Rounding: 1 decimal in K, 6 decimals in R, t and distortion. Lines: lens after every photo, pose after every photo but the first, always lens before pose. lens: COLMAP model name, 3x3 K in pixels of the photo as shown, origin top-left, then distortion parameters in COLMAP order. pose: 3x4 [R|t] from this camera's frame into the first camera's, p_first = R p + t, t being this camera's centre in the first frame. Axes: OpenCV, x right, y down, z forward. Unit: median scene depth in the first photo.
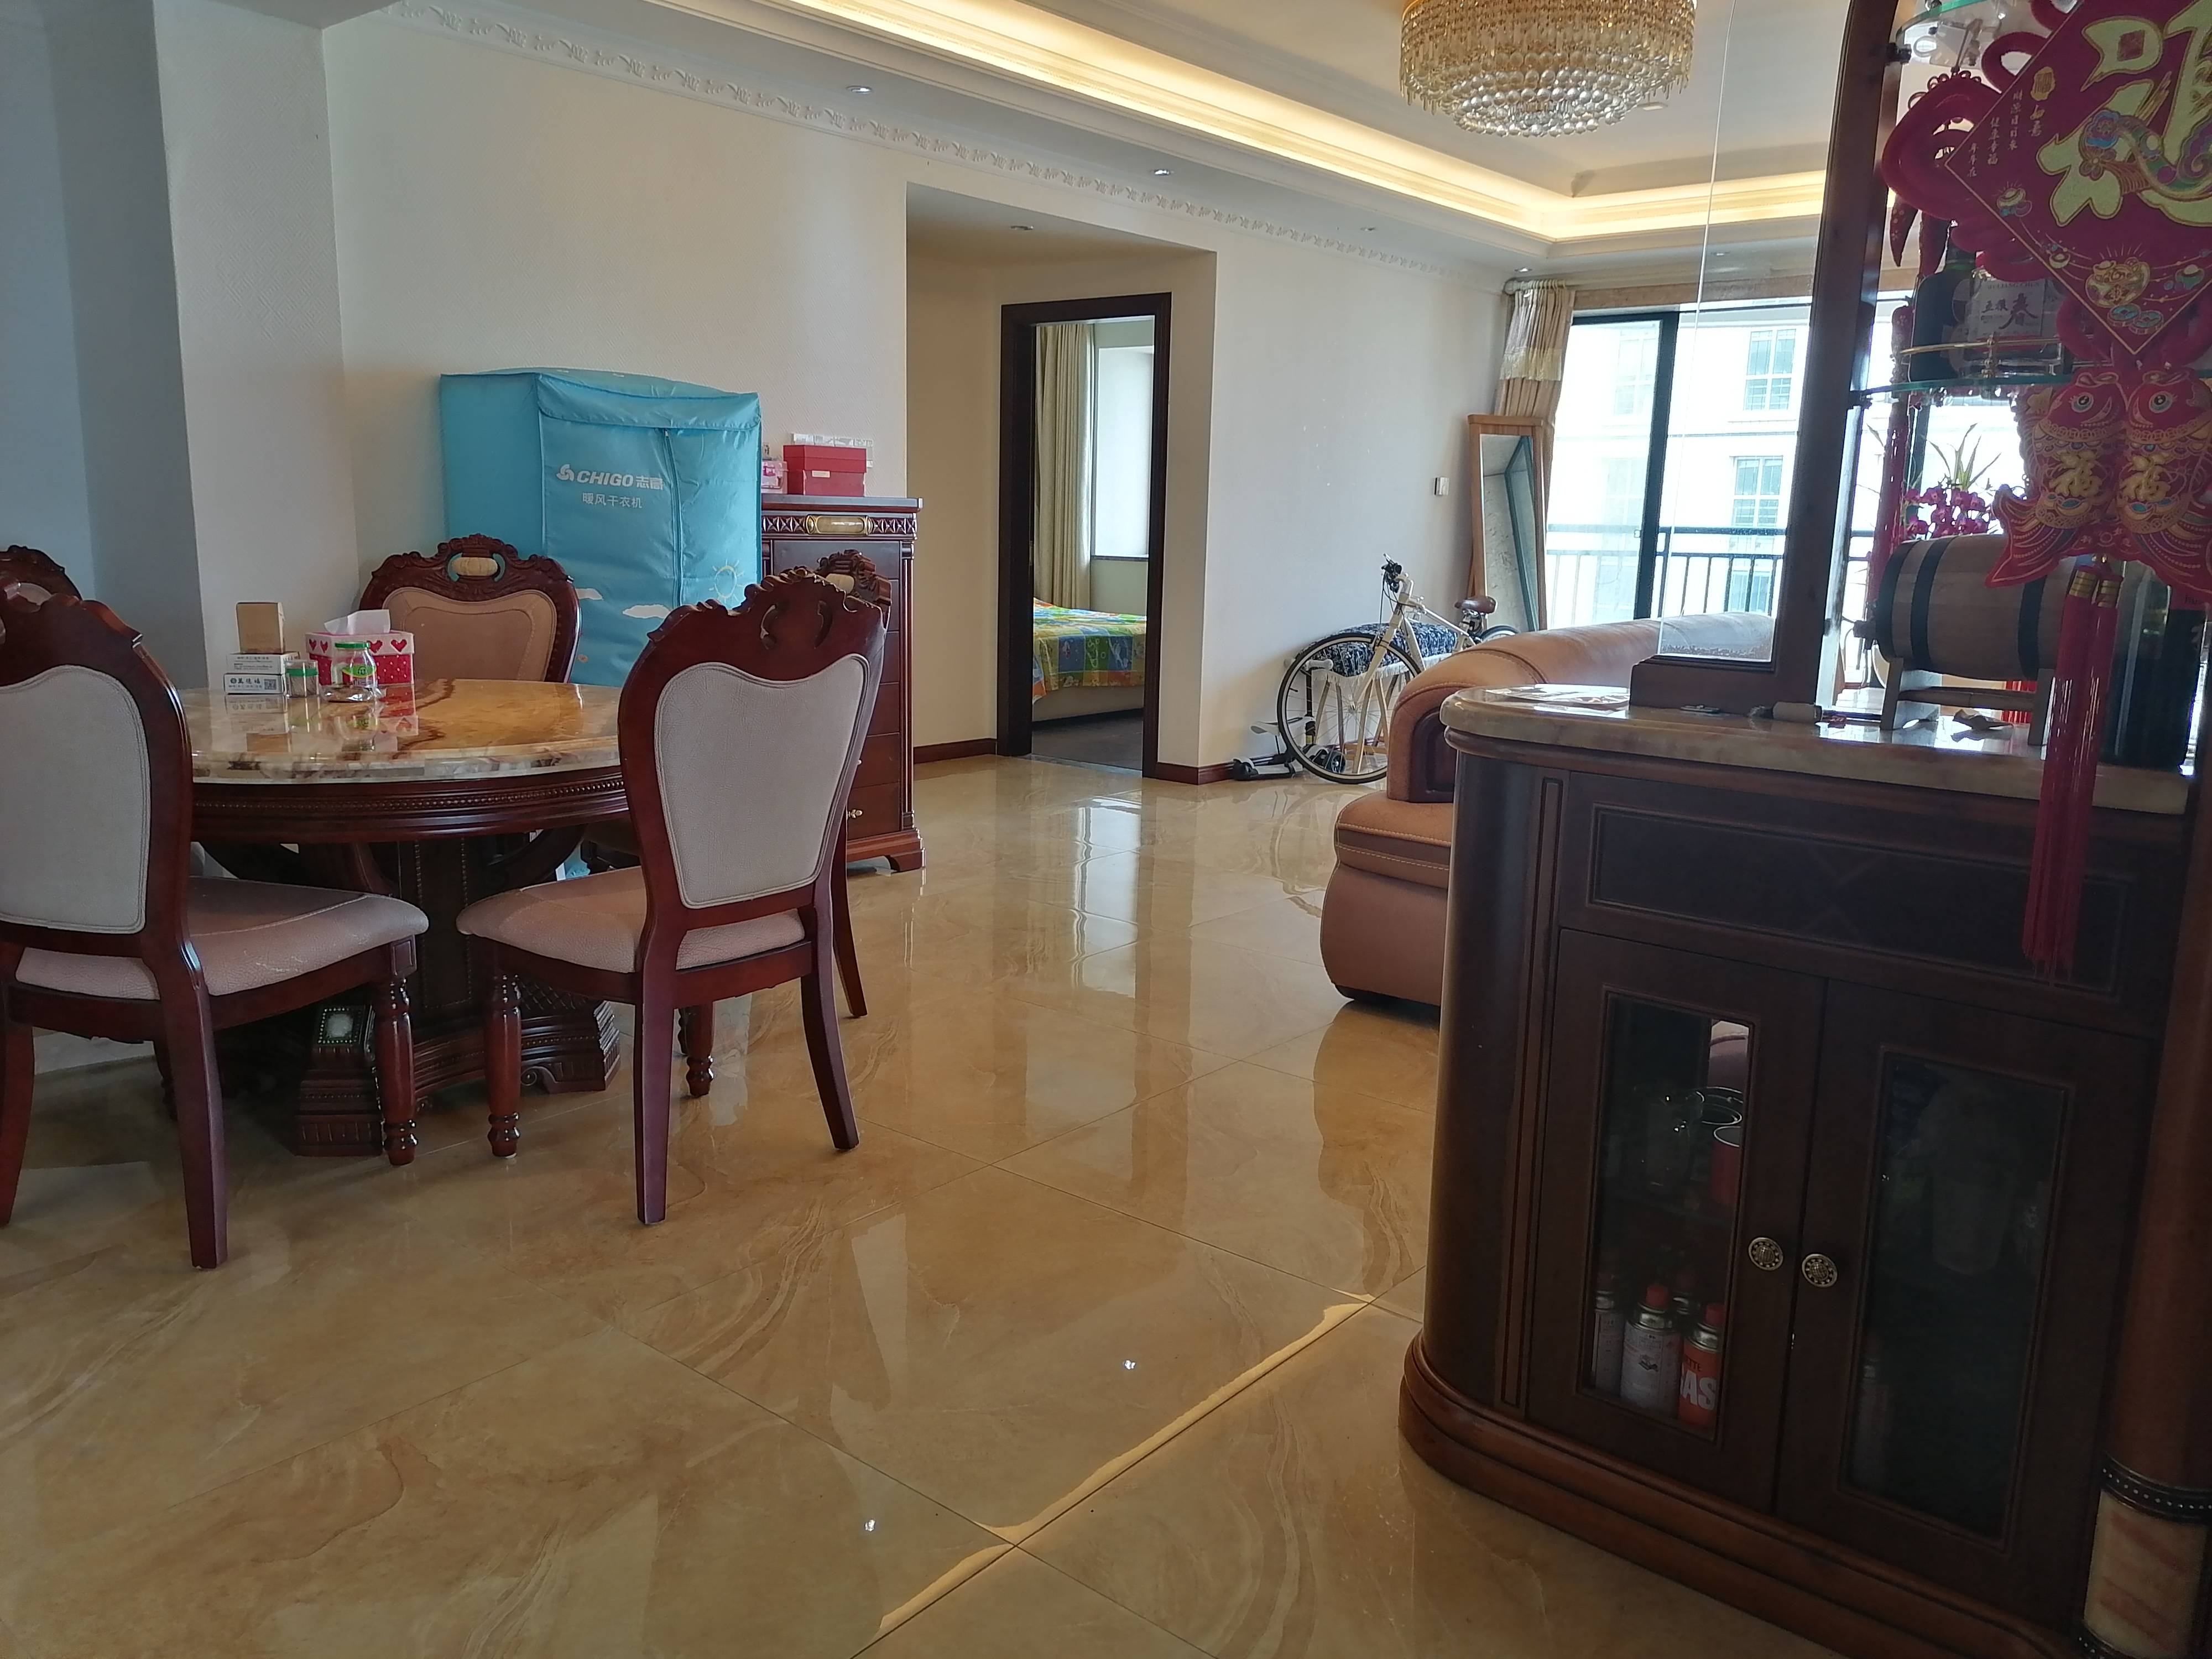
lens RADIAL K [[1627.4, 0, 1106.0], [0, 1627.4, 829.5], [0, 0, 1]] dist [0.013576, -0.003972]
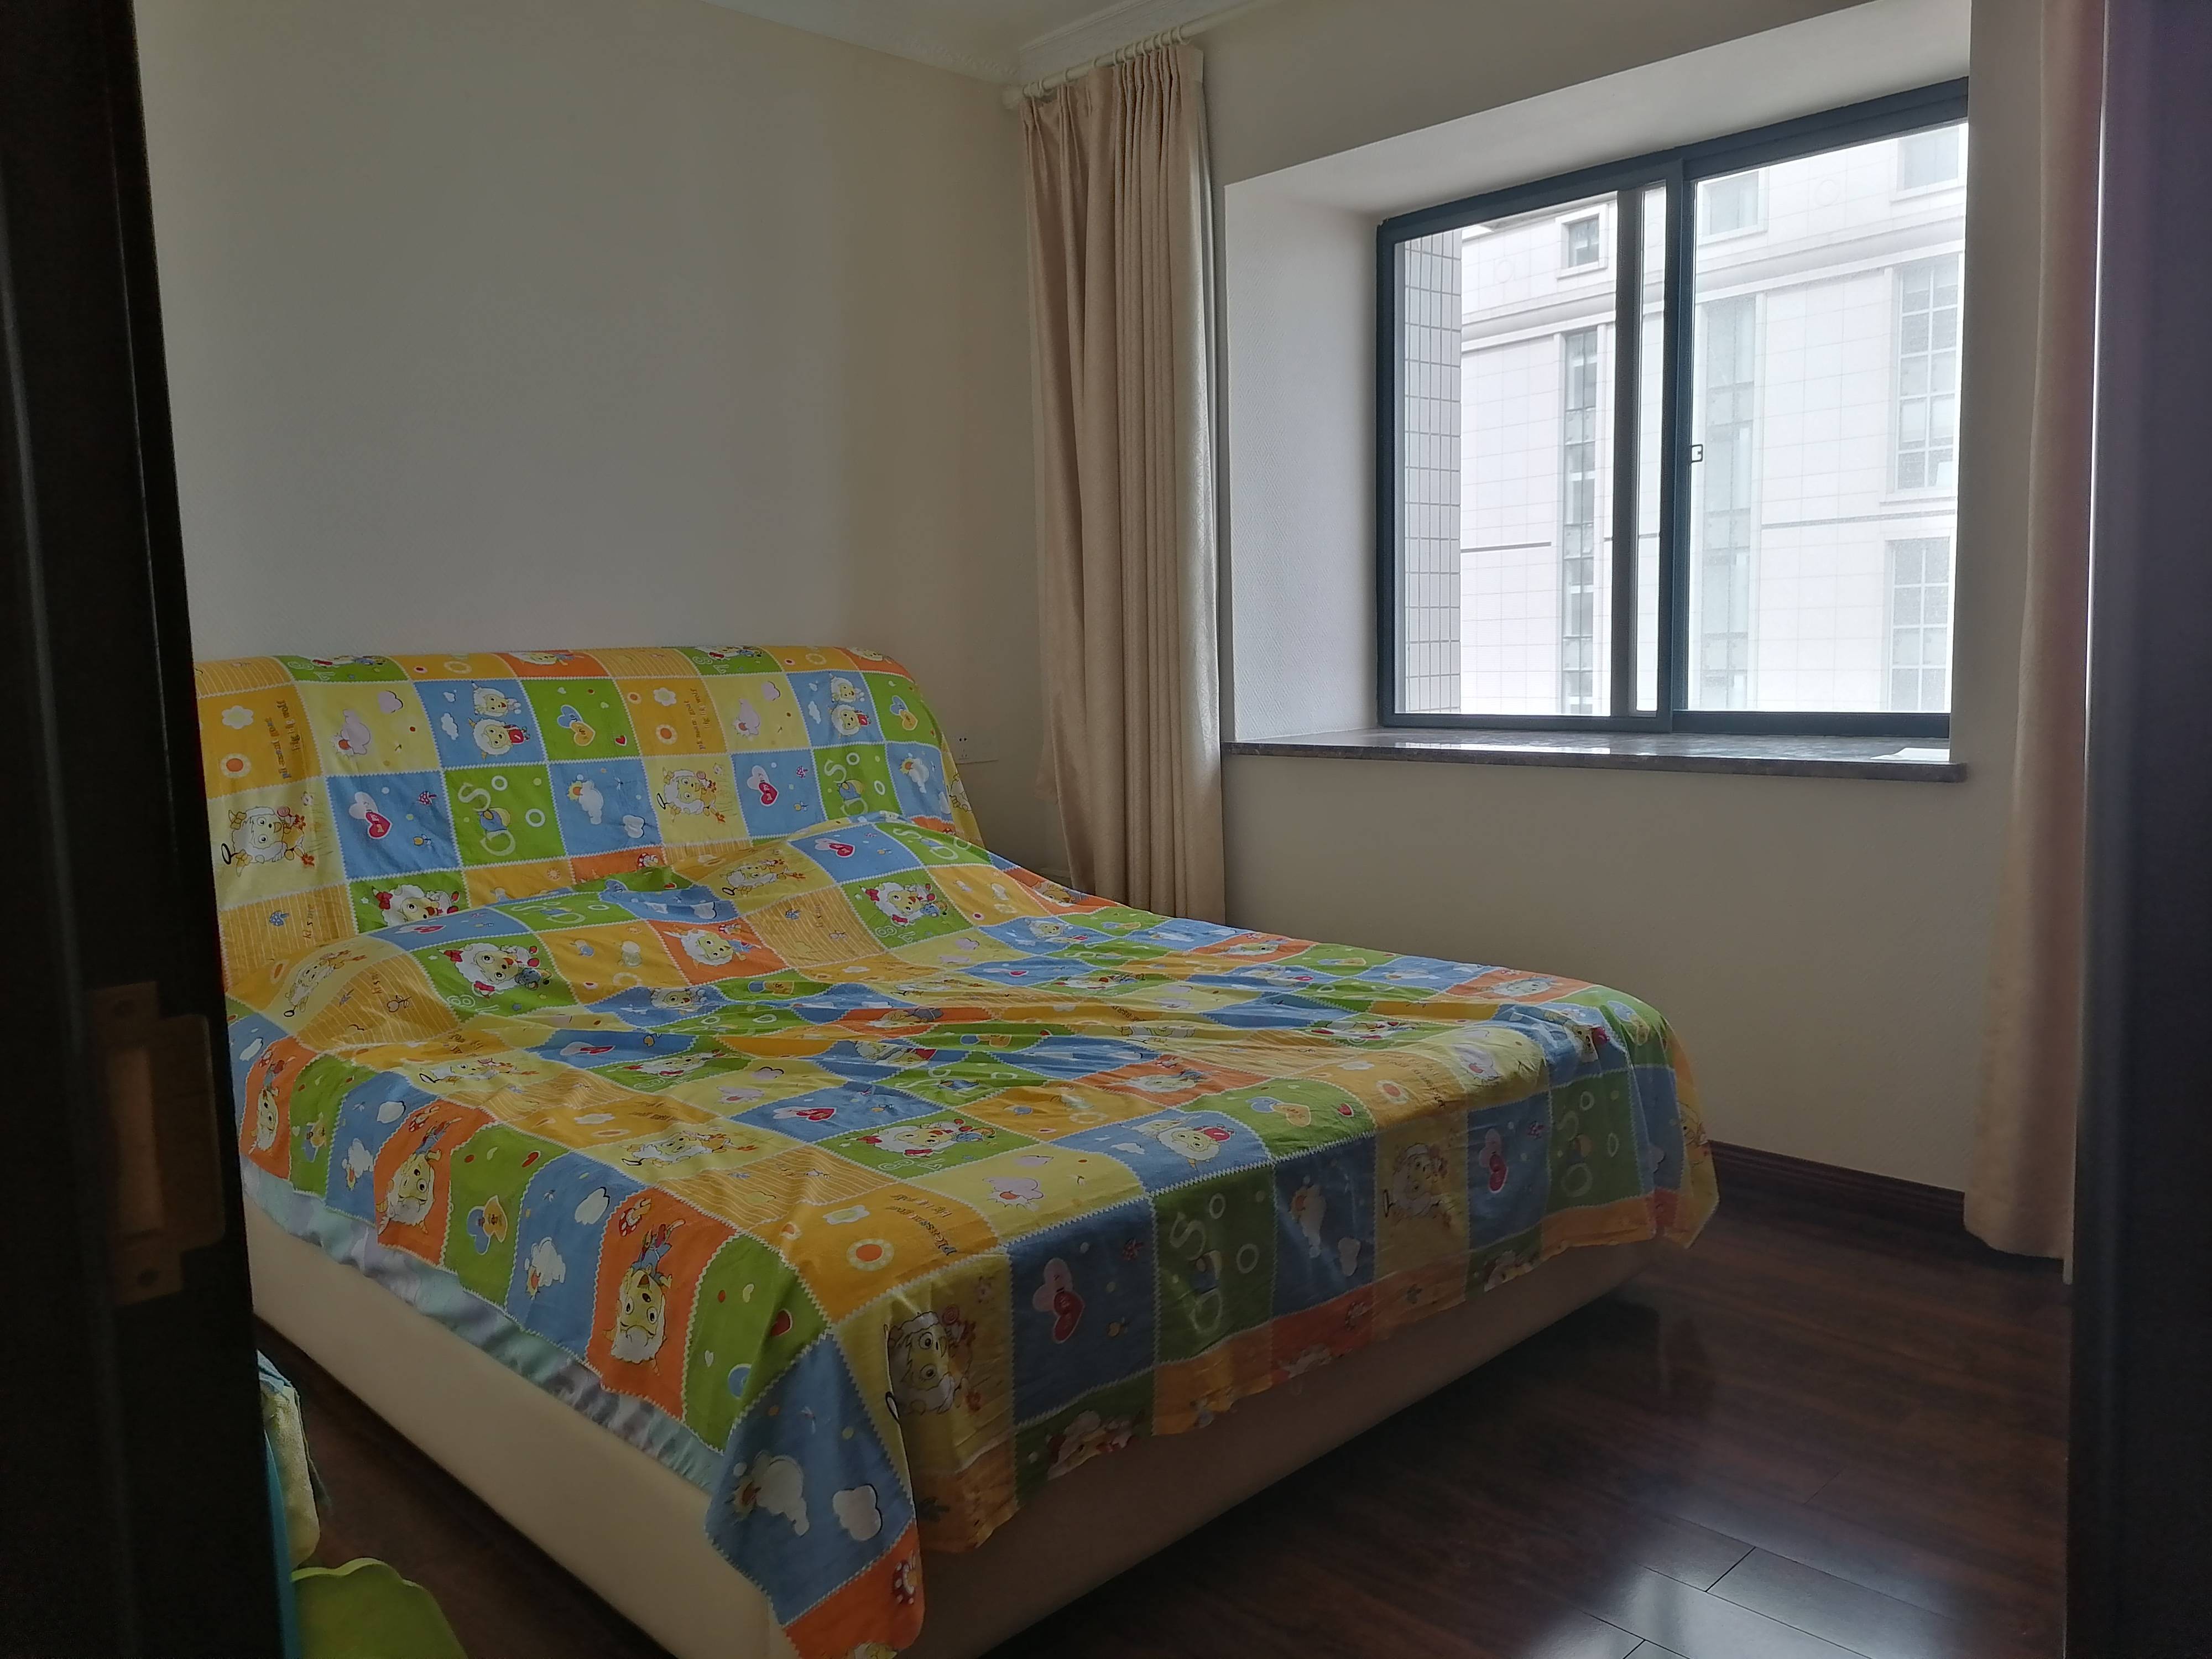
lens RADIAL K [[1627.4, 0, 1106.0], [0, 1627.4, 829.5], [0, 0, 1]] dist [0.013576, -0.003972]
pose [[0.993058, -0.036363, -0.111860, 0.005246], [0.027555, 0.996470, -0.079303, -0.128696], [0.114349, 0.075671, 0.990554, 0.676761]]
